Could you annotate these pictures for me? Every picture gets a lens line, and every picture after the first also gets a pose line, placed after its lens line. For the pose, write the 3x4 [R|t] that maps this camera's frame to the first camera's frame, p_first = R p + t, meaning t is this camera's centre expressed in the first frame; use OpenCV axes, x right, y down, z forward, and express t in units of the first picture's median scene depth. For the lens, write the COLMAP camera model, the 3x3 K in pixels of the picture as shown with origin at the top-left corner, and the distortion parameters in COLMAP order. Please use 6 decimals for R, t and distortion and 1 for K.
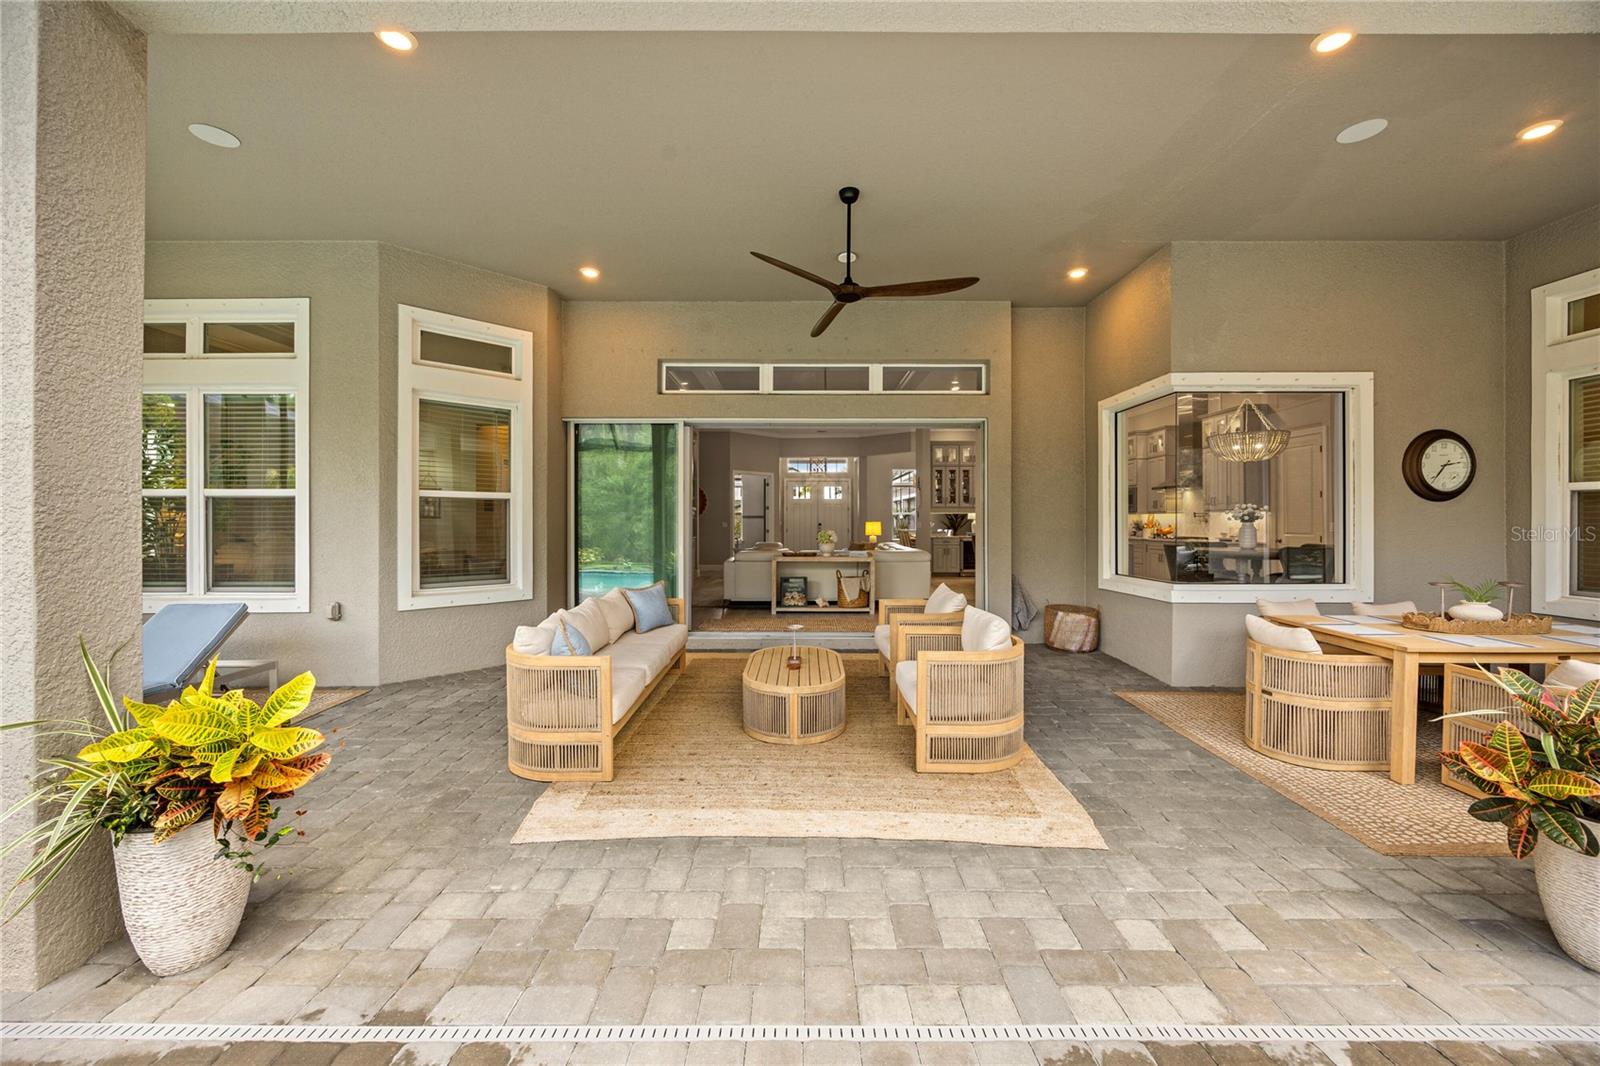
lens RADIAL K [[617.0, 0, 801.0], [0, 617.0, 521.1], [0, 0, 1]] dist [-0.000281, -0.000086]
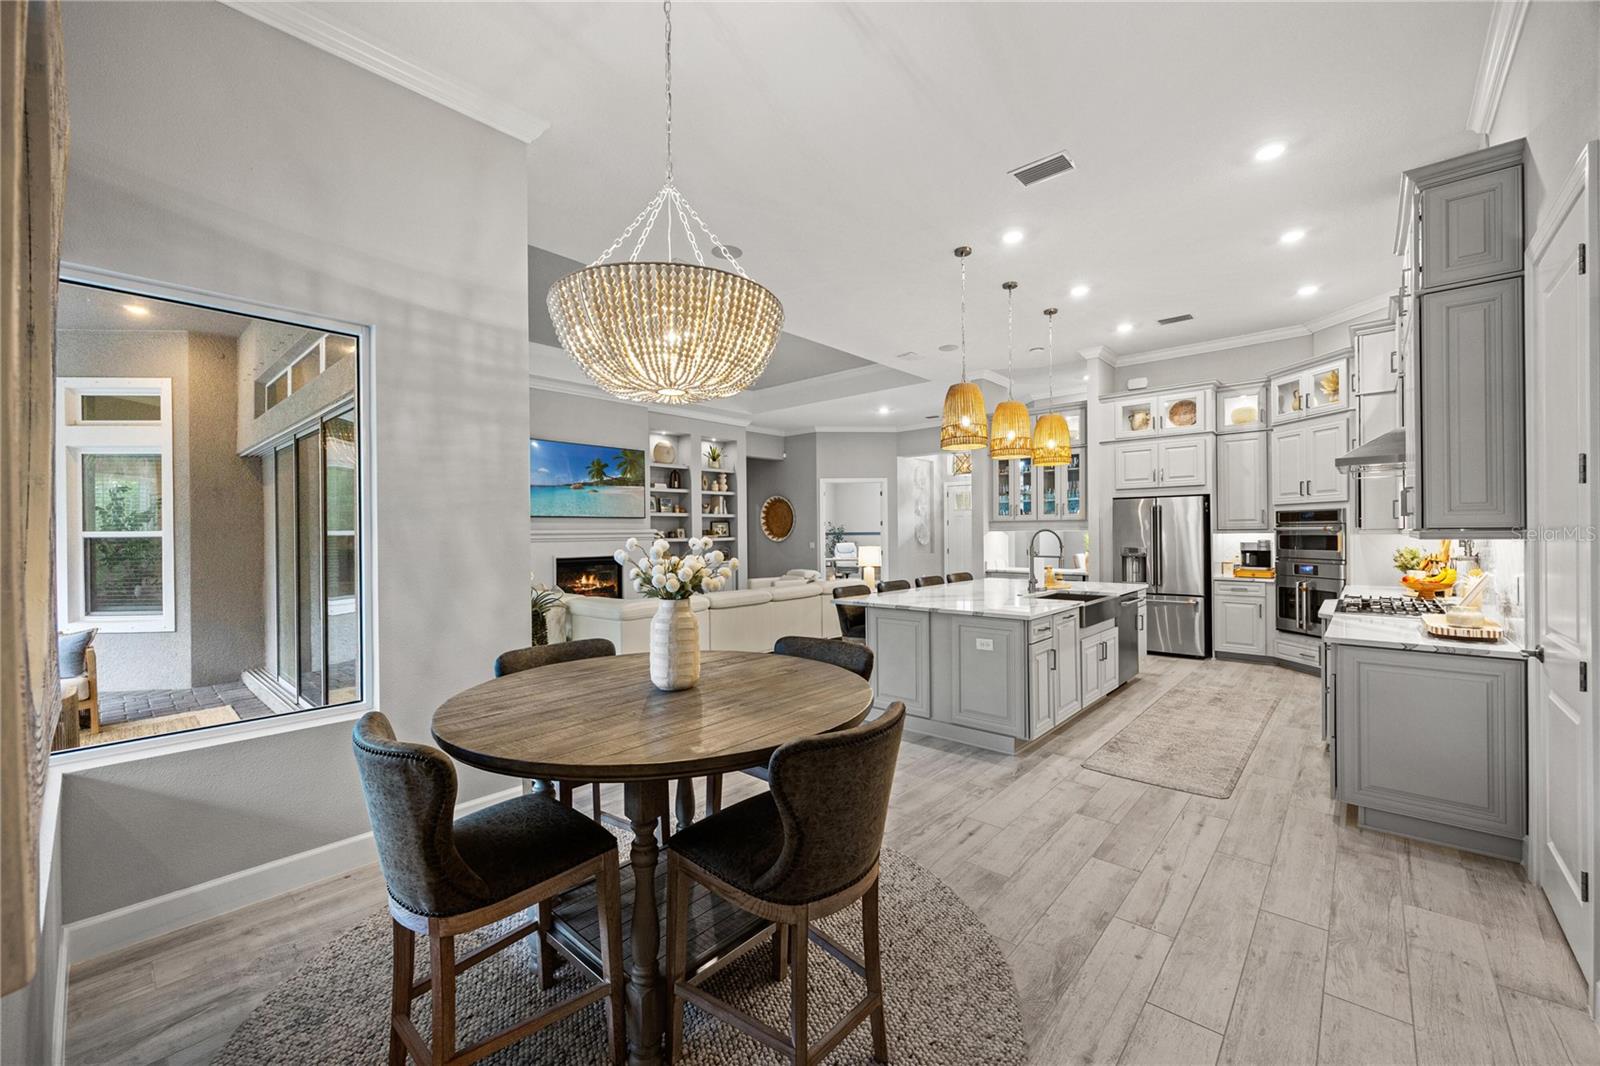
lens RADIAL K [[631.2, 0, 800.0], [0, 631.2, 533.0], [0, 0, 1]] dist [0.000872, 0.000076]
pose [[0.754836, -0.007025, -0.655876, 1.167442], [0.010859, 0.999939, 0.001787, -0.034913], [0.655823, -0.008471, 0.754867, 0.958359]]
